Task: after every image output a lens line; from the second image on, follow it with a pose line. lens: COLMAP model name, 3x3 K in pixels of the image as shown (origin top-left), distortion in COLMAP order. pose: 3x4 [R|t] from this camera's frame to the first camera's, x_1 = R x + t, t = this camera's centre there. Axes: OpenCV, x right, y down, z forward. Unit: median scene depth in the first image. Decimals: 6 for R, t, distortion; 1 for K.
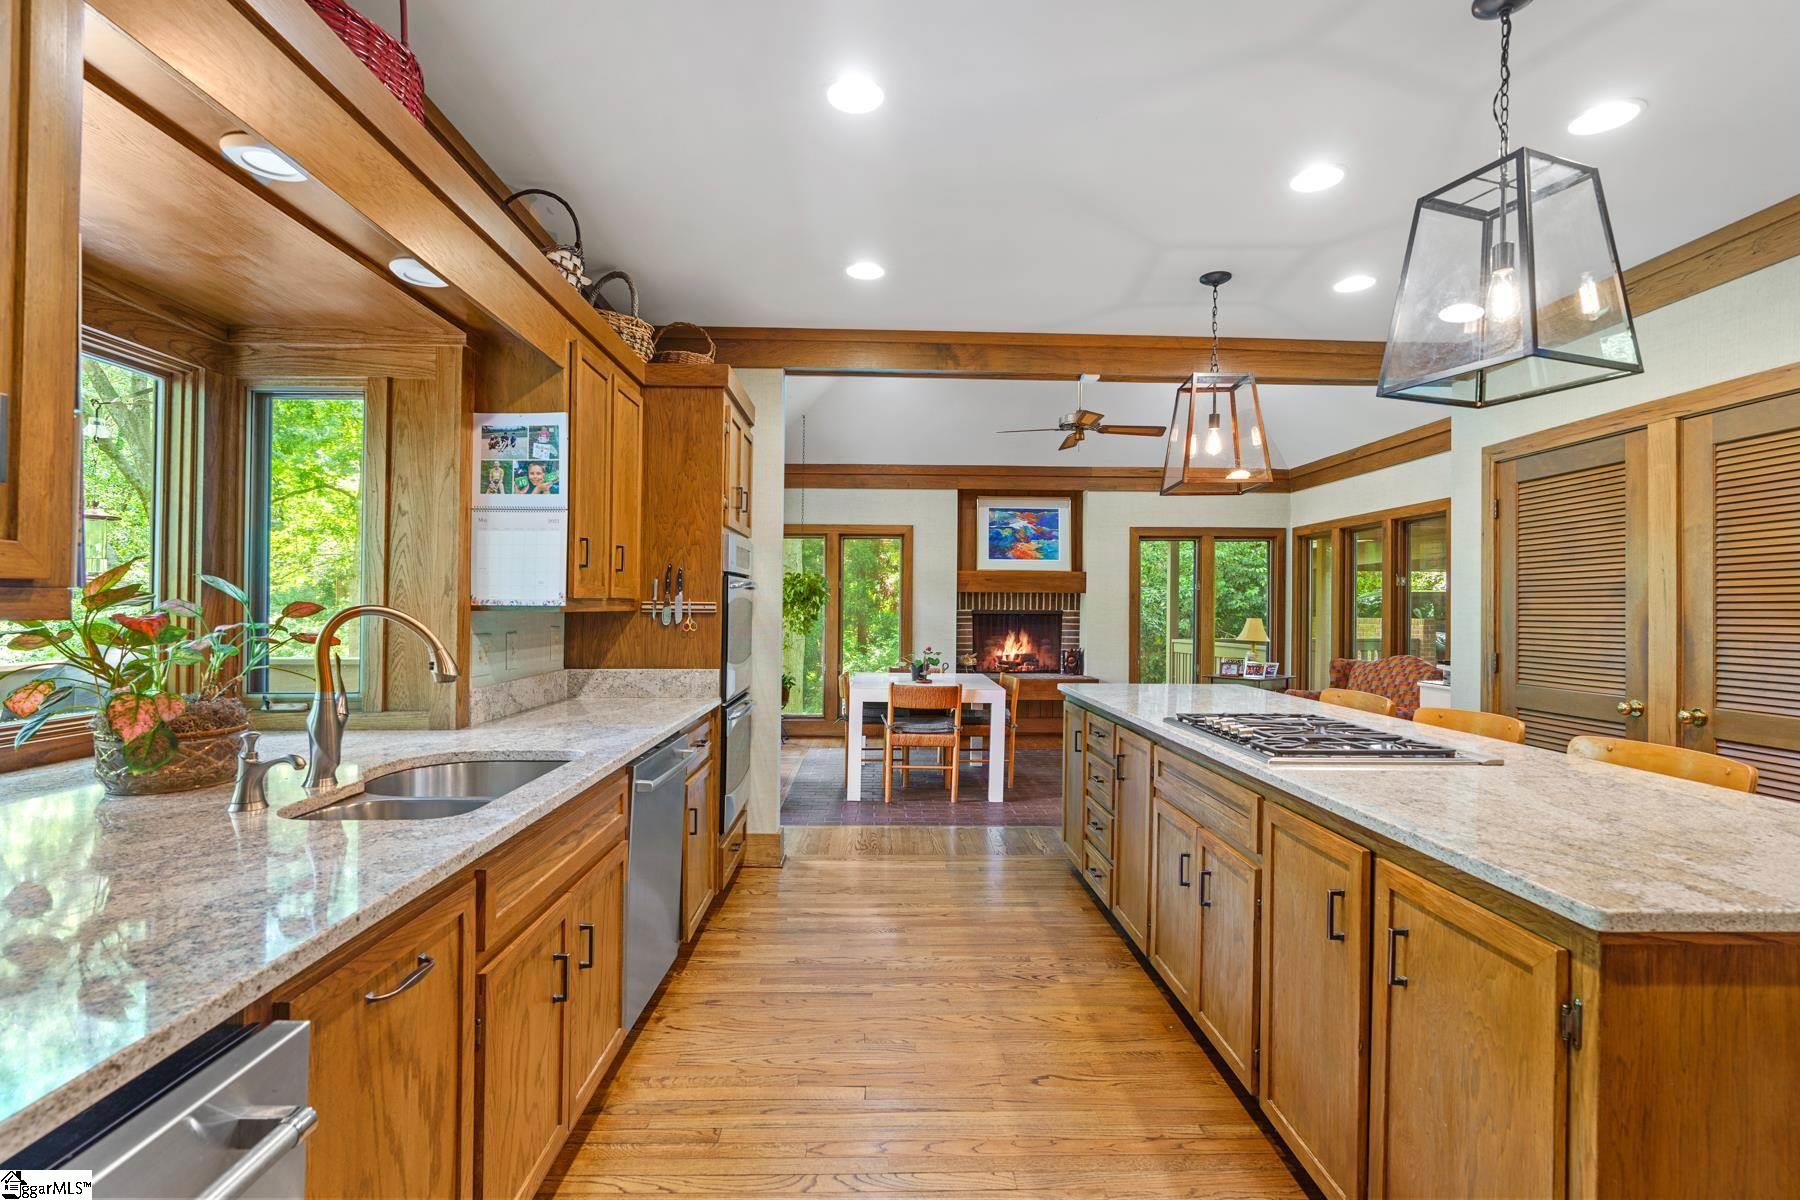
lens RADIAL K [[835.9, 0, 909.7], [0, 835.9, 591.3], [0, 0, 1]] dist [-0.001566, 0.005391]
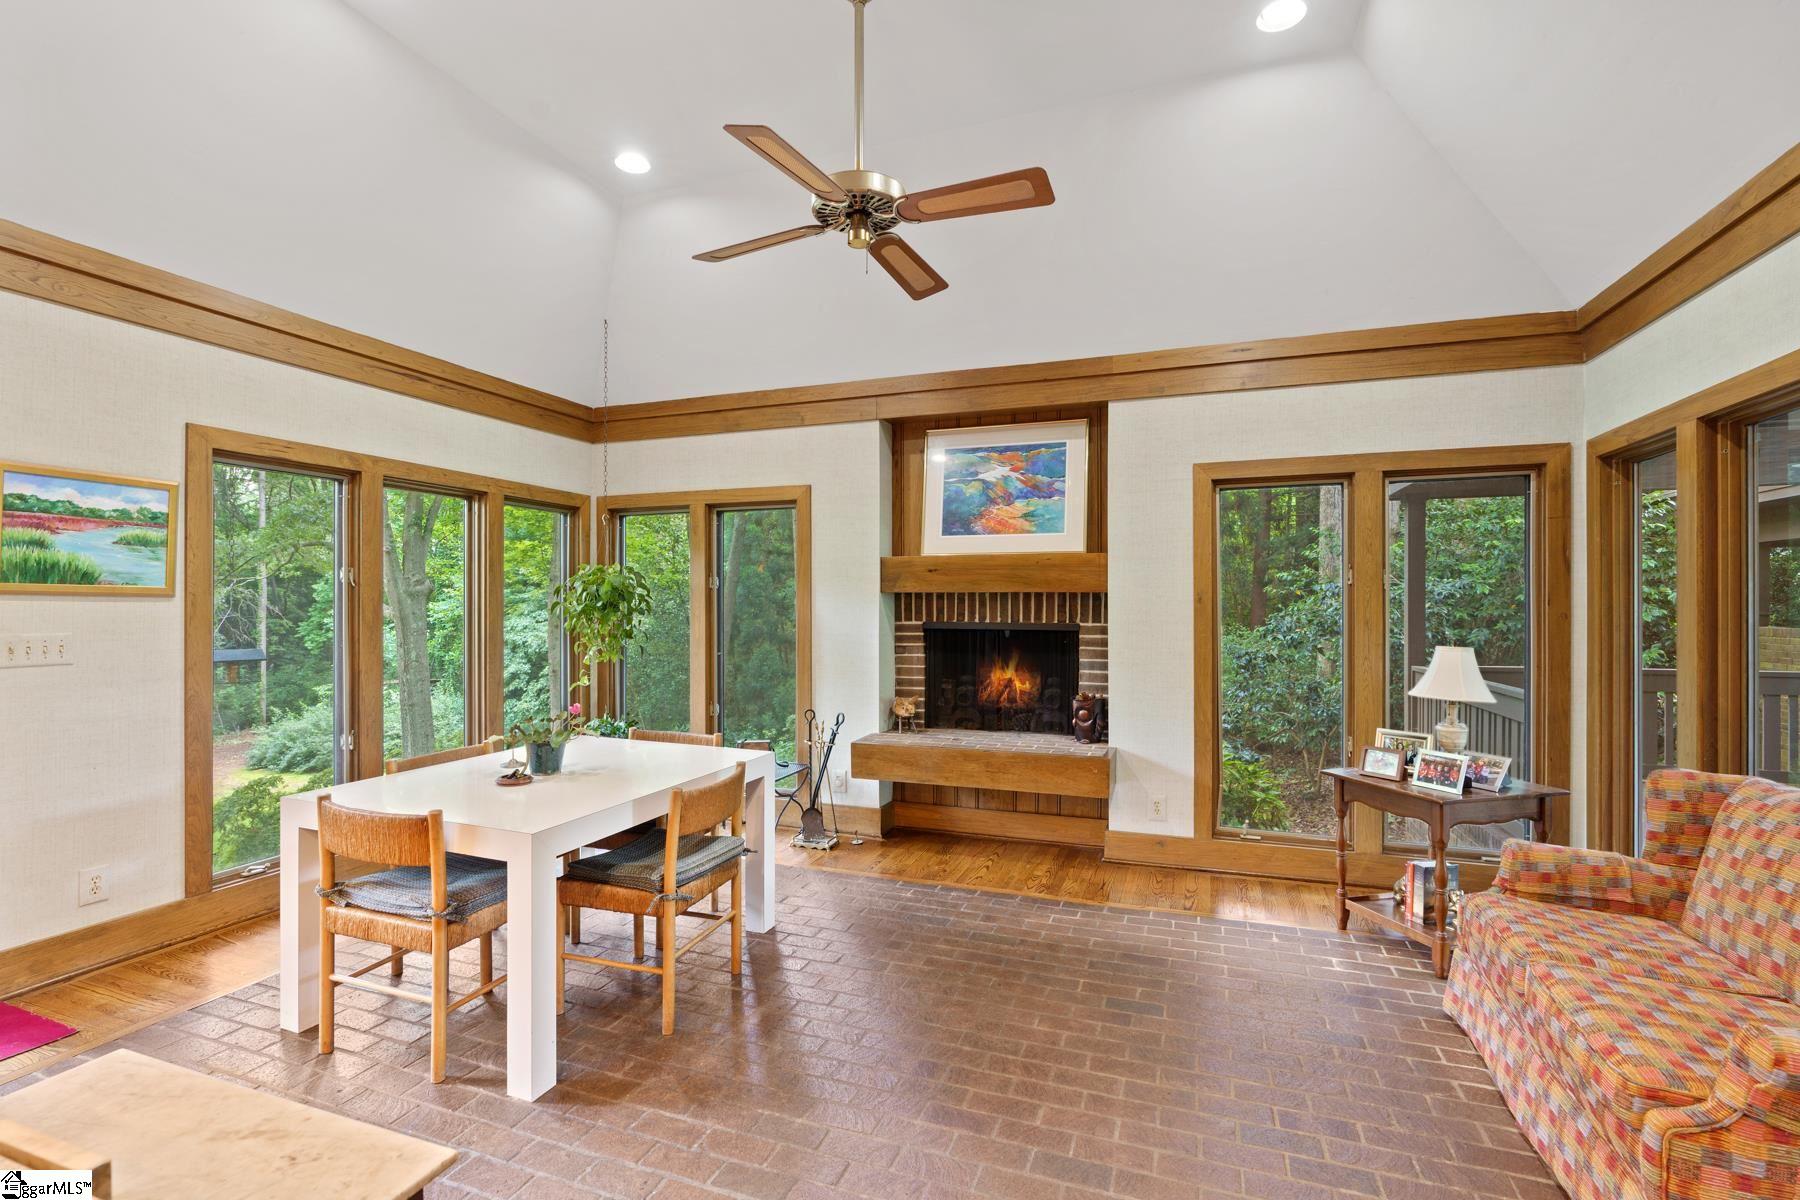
lens RADIAL K [[835.9, 0, 895.7], [0, 835.9, 611.5], [0, 0, 1]] dist [-0.001566, 0.005391]
pose [[0.929173, -0.002607, -0.369636, 0.280346], [0.011193, 0.999715, 0.021084, 0.001505], [0.369476, -0.023728, 0.928937, 0.443341]]
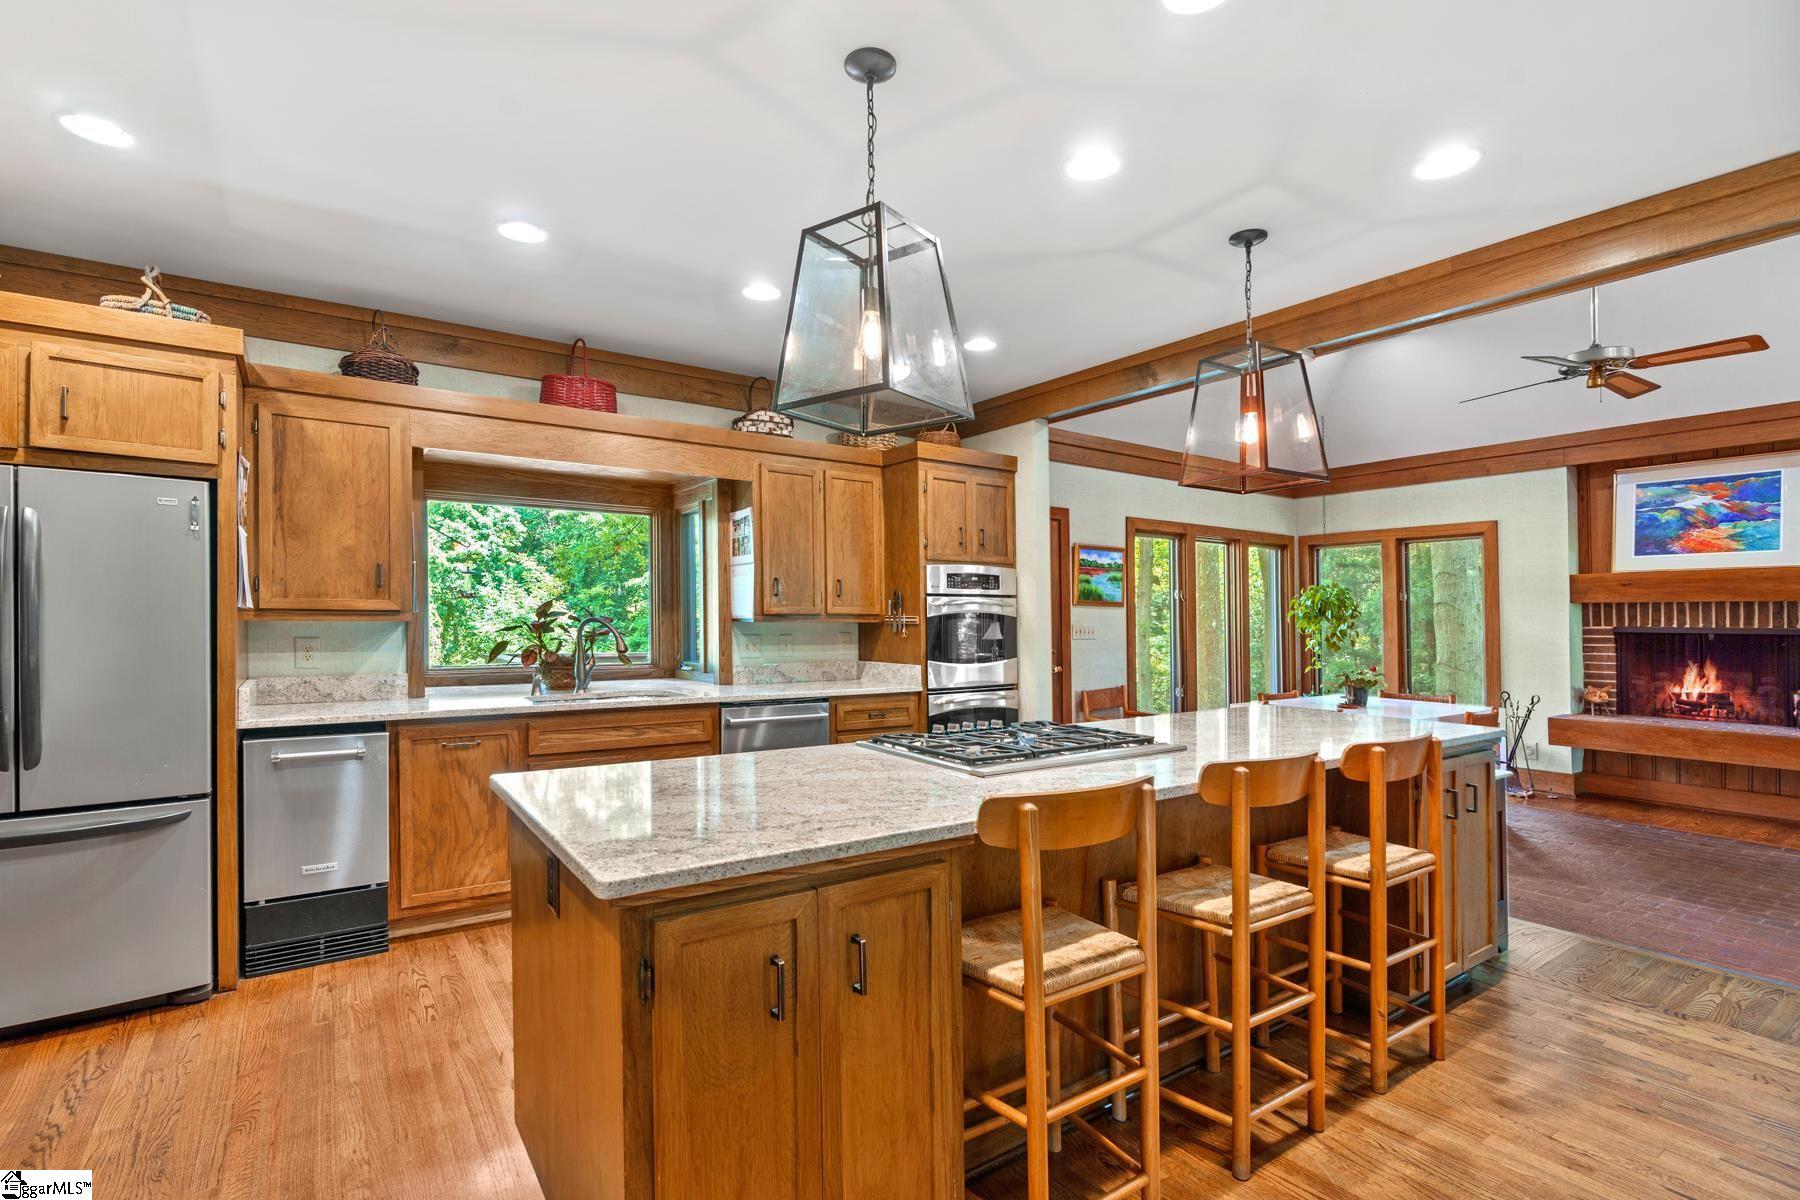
lens RADIAL K [[835.9, 0, 897.5], [0, 835.9, 601.3], [0, 0, 1]] dist [-0.001566, 0.005391]
pose [[0.549210, -0.019946, -0.835446, 0.344312], [0.011973, 0.999800, -0.015999, 0.003843], [0.835599, -0.001216, 0.549339, 0.086146]]
